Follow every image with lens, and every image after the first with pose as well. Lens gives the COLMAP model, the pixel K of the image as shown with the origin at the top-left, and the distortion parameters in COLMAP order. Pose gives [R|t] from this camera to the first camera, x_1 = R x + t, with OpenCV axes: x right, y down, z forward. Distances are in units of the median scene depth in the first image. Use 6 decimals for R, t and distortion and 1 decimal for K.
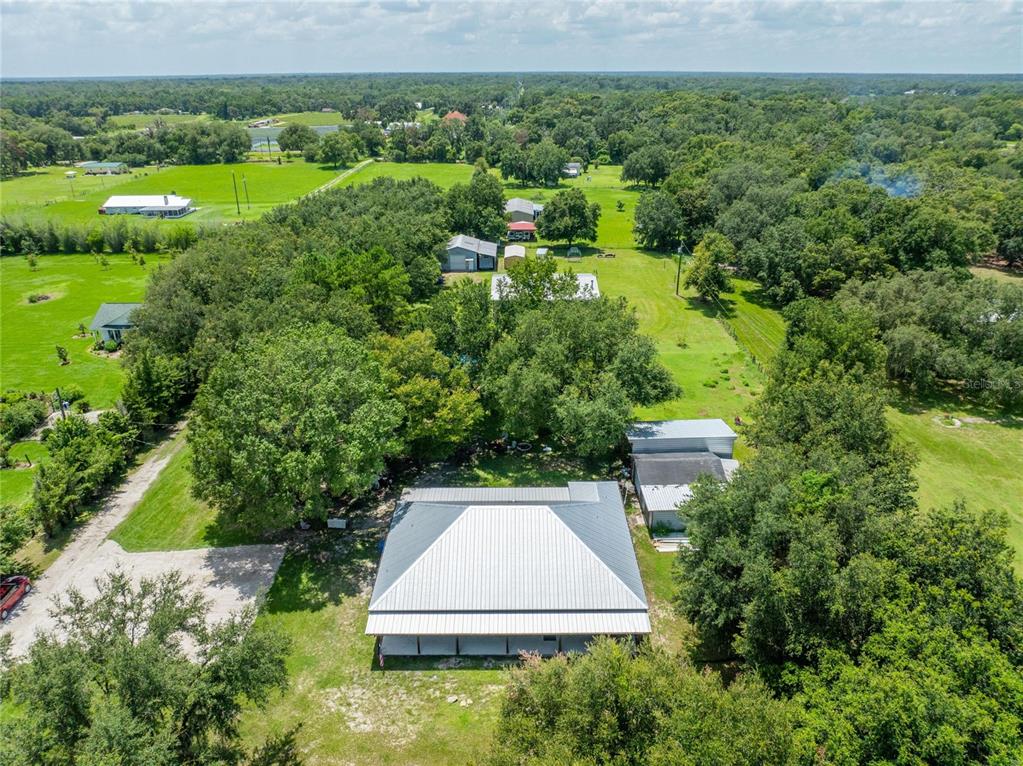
lens RADIAL K [[718.1, 0, 515.1], [0, 718.1, 379.0], [0, 0, 1]] dist [-0.042692, 0.006731]
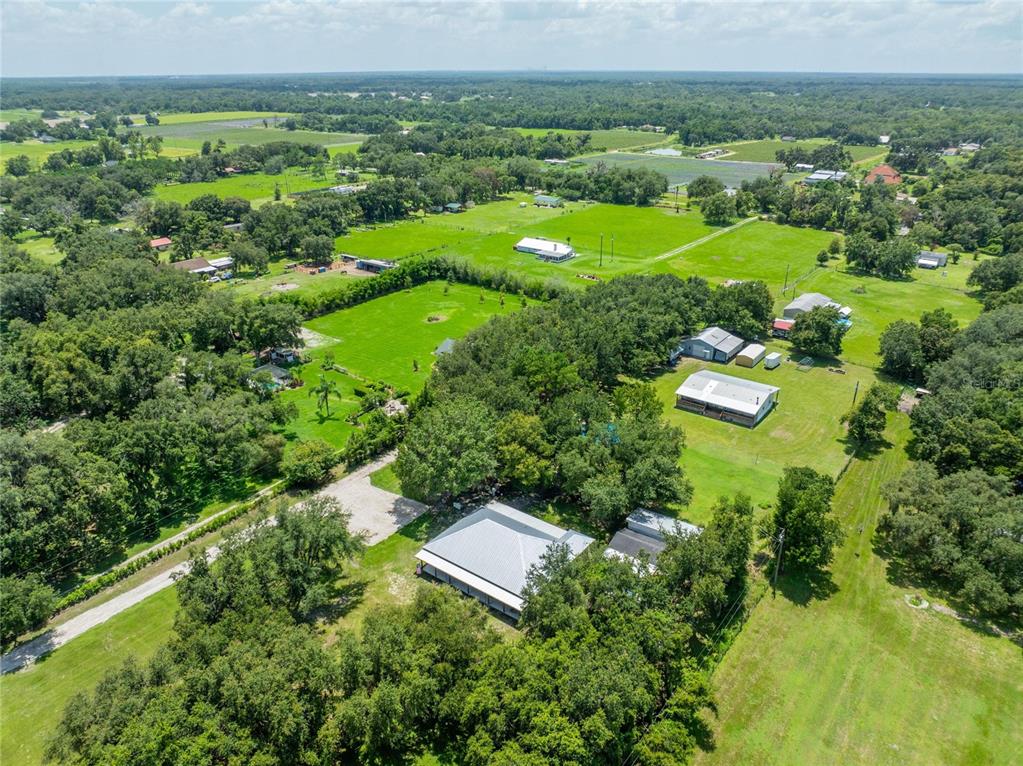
lens RADIAL K [[718.1, 0, 515.1], [0, 718.1, 379.0], [0, 0, 1]] dist [-0.042692, 0.006731]
pose [[0.796202, 0.240253, -0.555285, 0.373328], [-0.237435, 0.968229, 0.078471, -0.136112], [0.556496, 0.069365, 0.827950, -0.222788]]
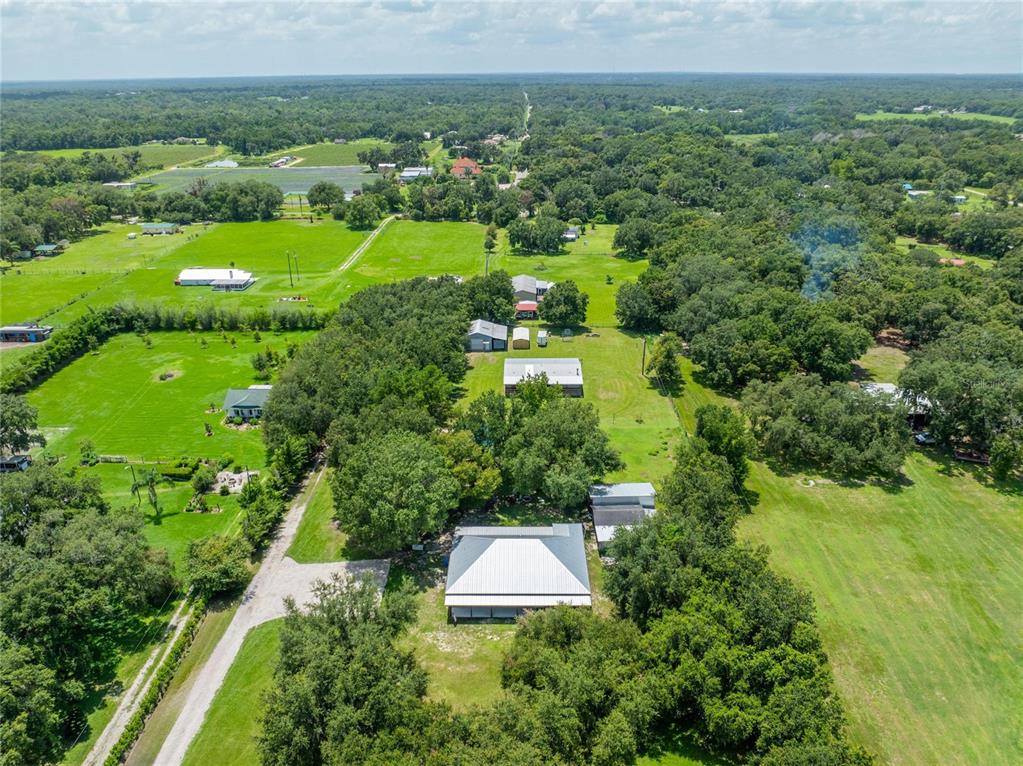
lens RADIAL K [[747.4, 0, 507.9], [0, 747.4, 386.3], [0, 0, 1]] dist [-0.036413, -0.004729]
pose [[0.999863, 0.003111, -0.016262, -0.001826], [-0.003209, 0.999977, -0.005998, -0.078159], [0.016243, 0.006050, 0.999850, -0.352475]]
